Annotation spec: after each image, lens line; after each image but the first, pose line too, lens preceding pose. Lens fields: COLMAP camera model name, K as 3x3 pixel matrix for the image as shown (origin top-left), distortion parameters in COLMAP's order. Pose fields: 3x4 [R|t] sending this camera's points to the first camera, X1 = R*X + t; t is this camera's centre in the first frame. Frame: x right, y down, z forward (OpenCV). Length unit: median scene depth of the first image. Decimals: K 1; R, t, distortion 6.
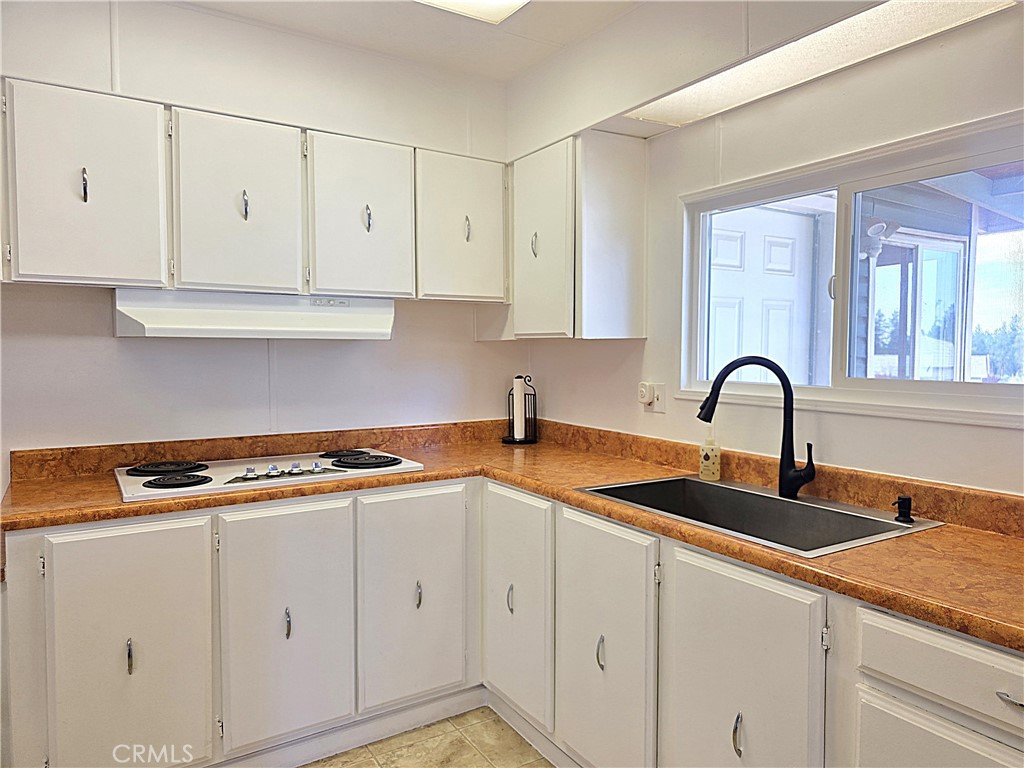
lens RADIAL K [[688.9, 0, 511.0], [0, 688.9, 379.9], [0, 0, 1]] dist [0.051908, -0.038215]
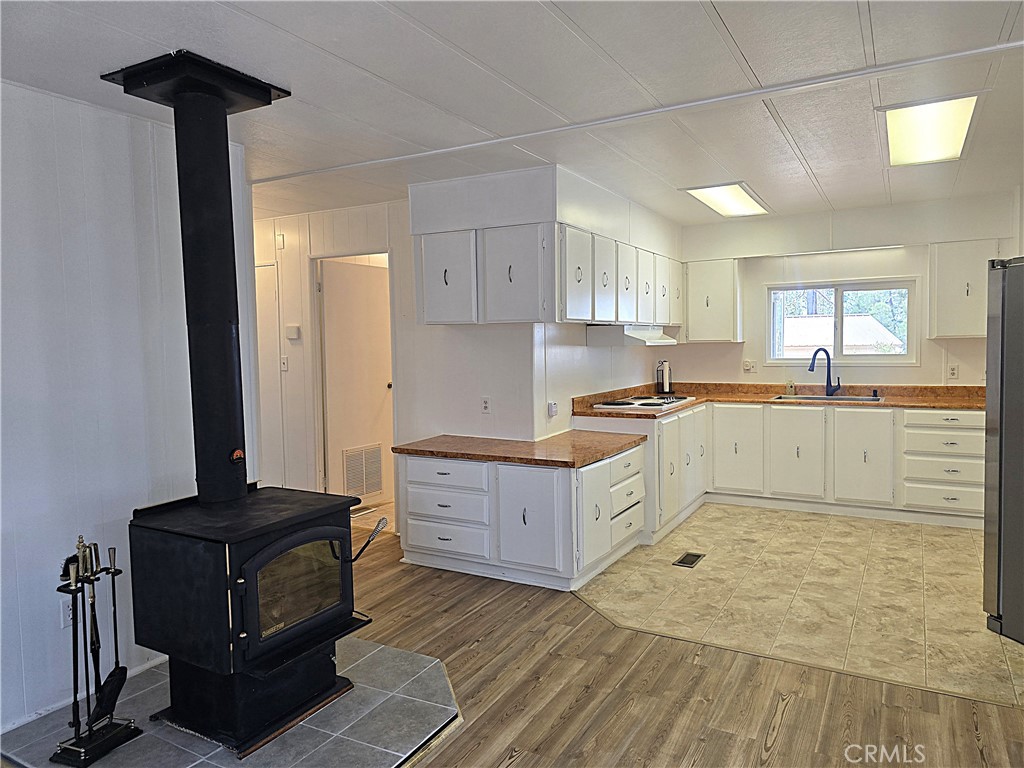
lens RADIAL K [[688.9, 0, 530.8], [0, 688.9, 387.8], [0, 0, 1]] dist [0.051908, -0.038215]
pose [[0.863681, -0.050324, 0.501520, -2.125890], [0.038711, 0.998687, 0.033545, -0.013628], [-0.502549, -0.009558, 0.864496, -0.877071]]
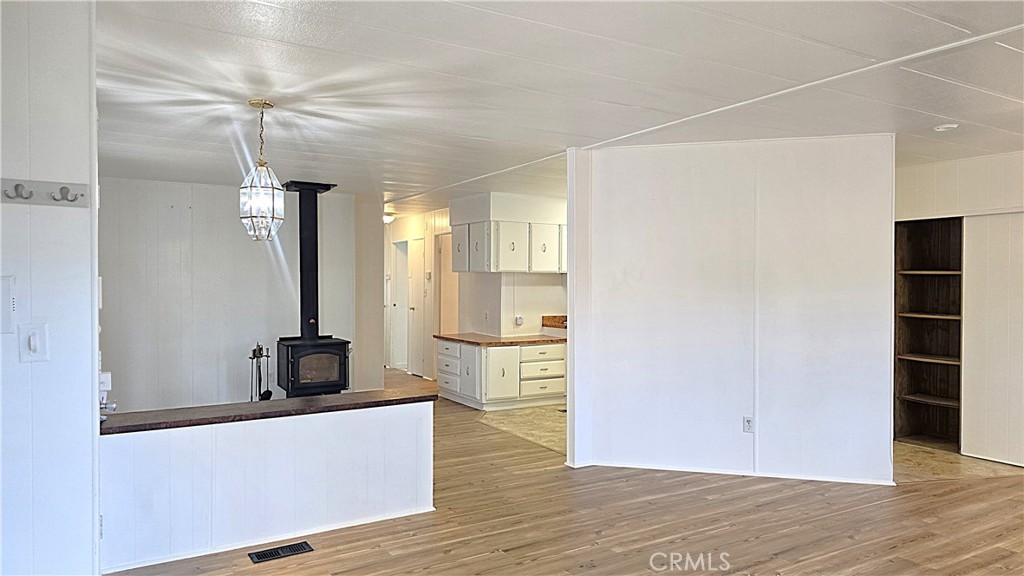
lens RADIAL K [[683.7, 0, 531.4], [0, 683.7, 291.2], [0, 0, 1]] dist [0.048624, -0.047495]
pose [[0.999908, 0.001554, 0.013443, -0.886425], [-0.001126, 0.999495, -0.031754, 0.093045], [-0.013486, 0.031736, 0.999405, -2.970313]]
